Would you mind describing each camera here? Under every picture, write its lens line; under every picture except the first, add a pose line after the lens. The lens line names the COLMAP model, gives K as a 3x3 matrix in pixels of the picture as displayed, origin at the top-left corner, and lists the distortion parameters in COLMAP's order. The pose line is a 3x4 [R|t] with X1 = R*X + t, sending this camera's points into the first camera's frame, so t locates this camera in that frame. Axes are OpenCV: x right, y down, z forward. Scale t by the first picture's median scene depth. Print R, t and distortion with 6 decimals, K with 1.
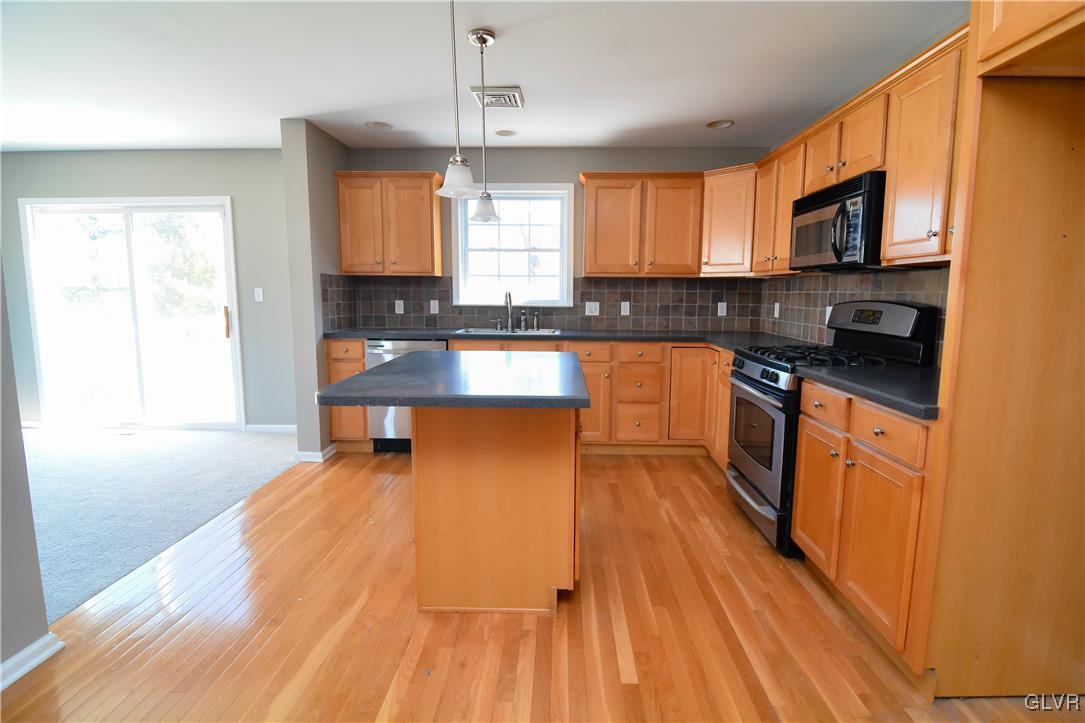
lens RADIAL K [[525.6, 0, 548.5], [0, 525.6, 358.7], [0, 0, 1]] dist [-0.001410, -0.011289]
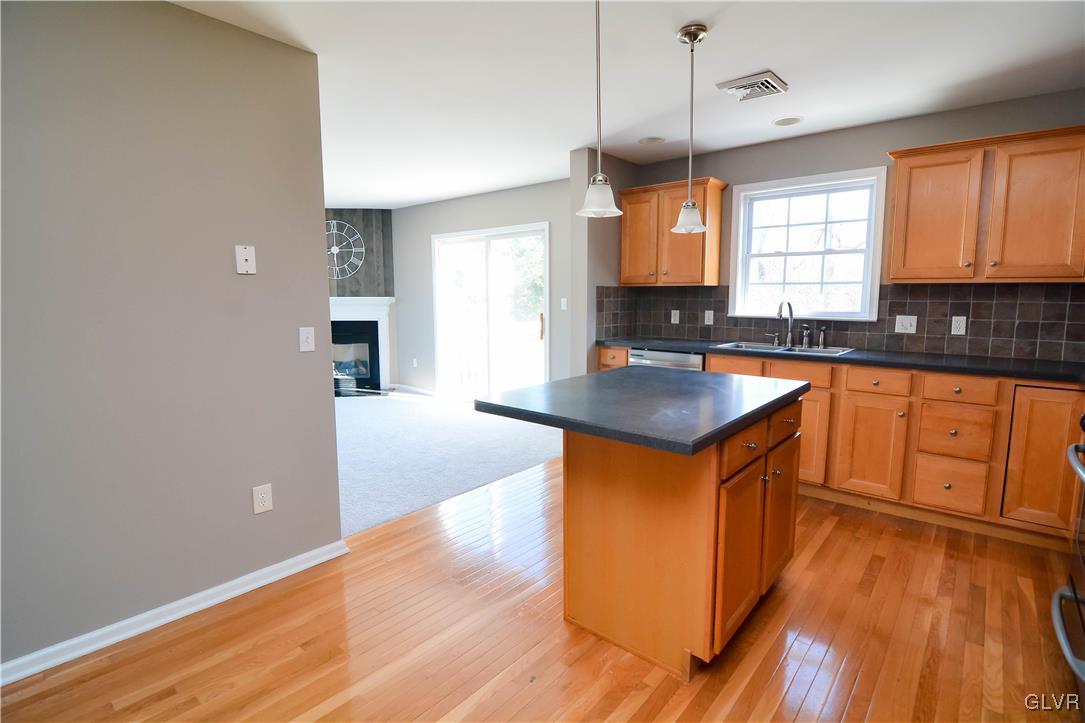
lens RADIAL K [[525.6, 0, 548.5], [0, 525.6, 358.7], [0, 0, 1]] dist [-0.001410, -0.011289]
pose [[0.779575, 0.069370, -0.622456, 0.175669], [-0.071837, 0.997192, 0.021163, -0.026400], [0.622176, 0.028217, 0.782369, 0.082181]]
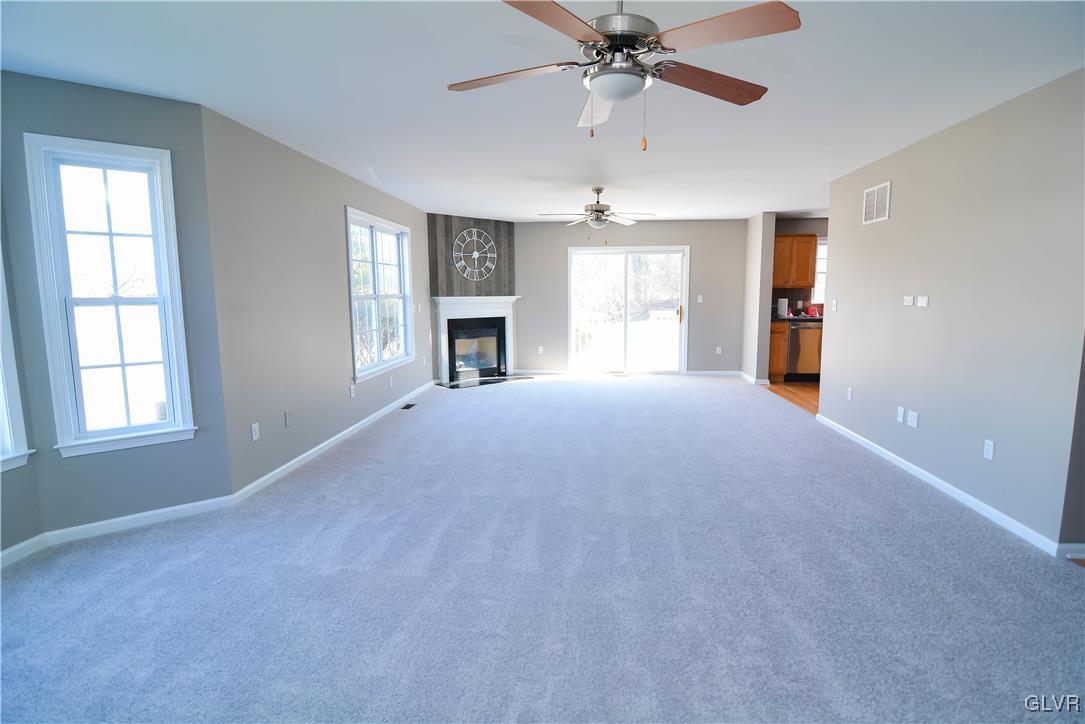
lens RADIAL K [[525.6, 0, 548.5], [0, 525.6, 359.2], [0, 0, 1]] dist [-0.001410, -0.011289]
pose [[0.998828, -0.007078, -0.047890, -1.128621], [0.007275, 0.999966, 0.003936, 0.086536], [0.047860, -0.004280, 0.998845, -0.960288]]
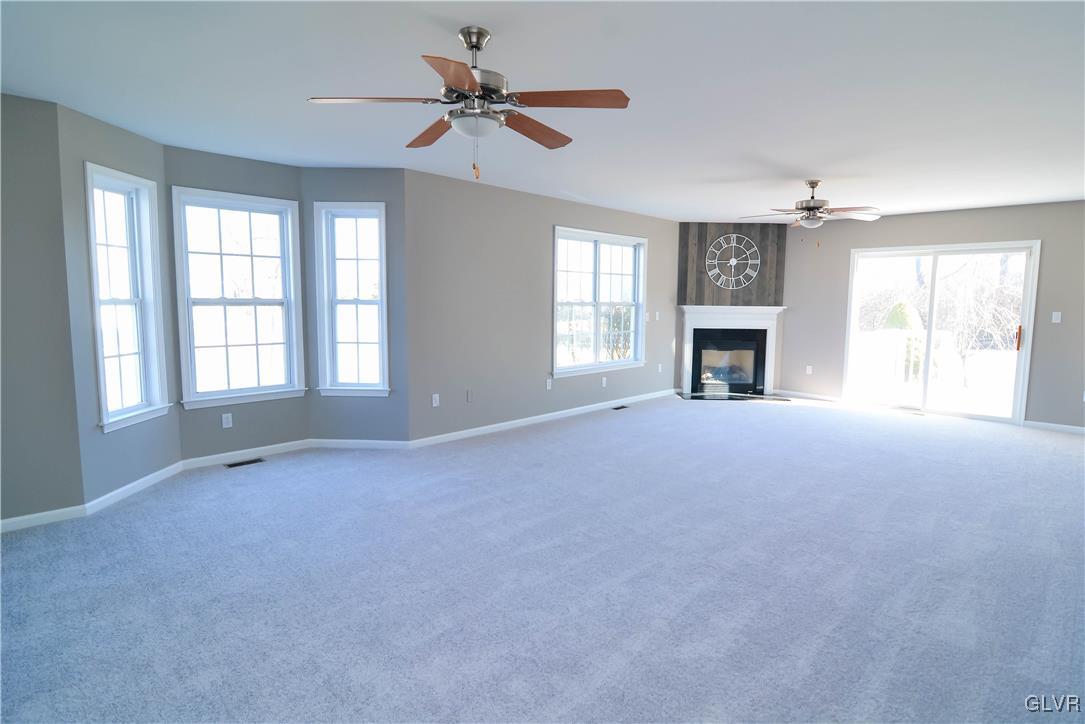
lens RADIAL K [[547.6, 0, 545.4], [0, 547.6, 358.0], [0, 0, 1]] dist [-0.001568, -0.016894]
pose [[0.728340, 0.072618, -0.681357, -0.633842], [-0.089144, 0.995960, 0.010858, 0.076507], [0.679392, 0.052831, 0.731871, -0.848976]]
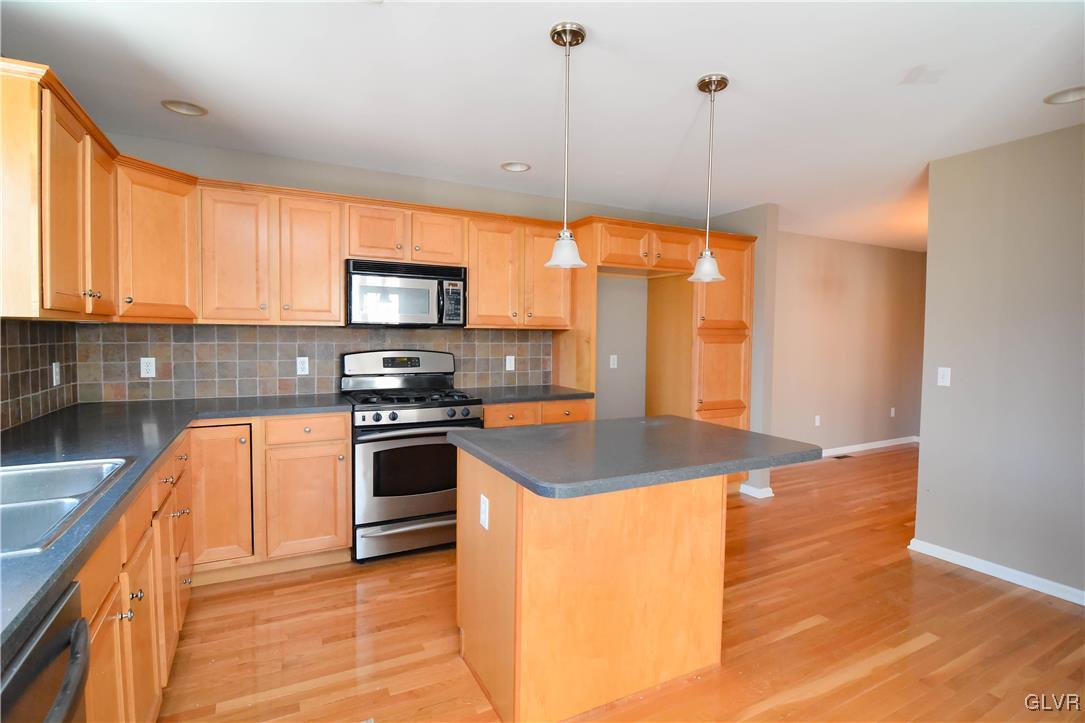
lens RADIAL K [[525.6, 0, 548.5], [0, 525.6, 358.7], [0, 0, 1]] dist [-0.001410, -0.011289]
pose [[-0.490298, -0.052832, 0.869952, -0.491659], [0.095441, 0.988903, 0.113846, -0.138199], [-0.866313, 0.138848, -0.479815, 0.888355]]
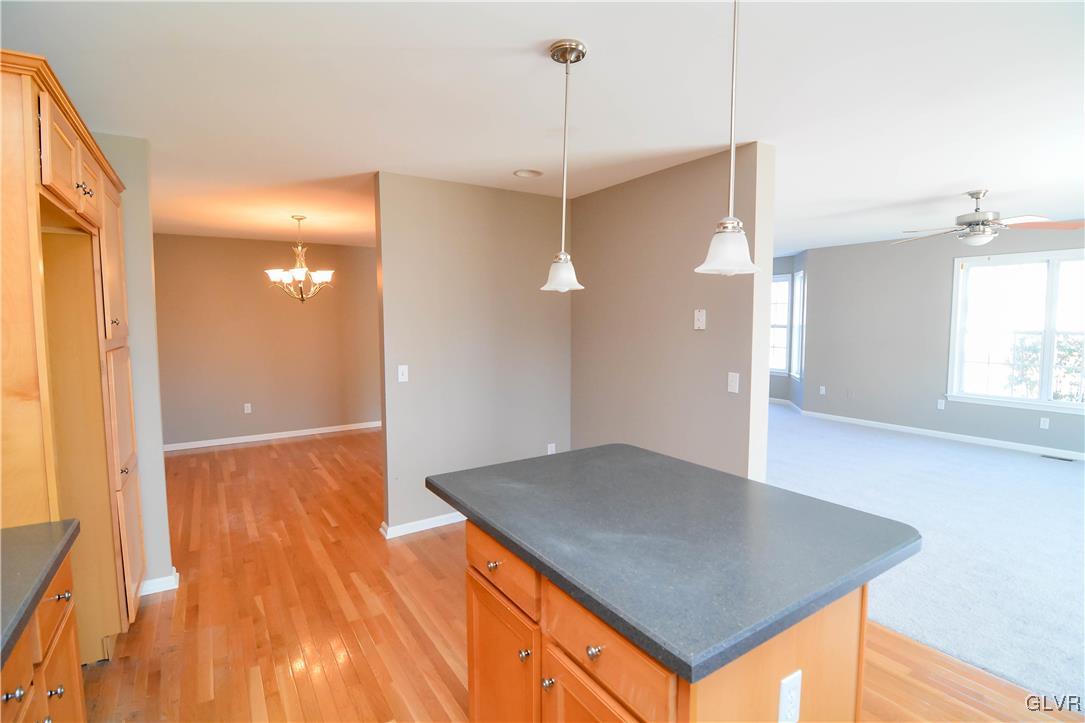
lens RADIAL K [[525.6, 0, 548.5], [0, 525.6, 358.7], [0, 0, 1]] dist [-0.001410, -0.011289]
pose [[-0.823080, 0.042128, -0.566361, 0.204452], [-0.068861, 0.982485, 0.173154, -0.159044], [0.563736, 0.181519, -0.805762, 0.840989]]
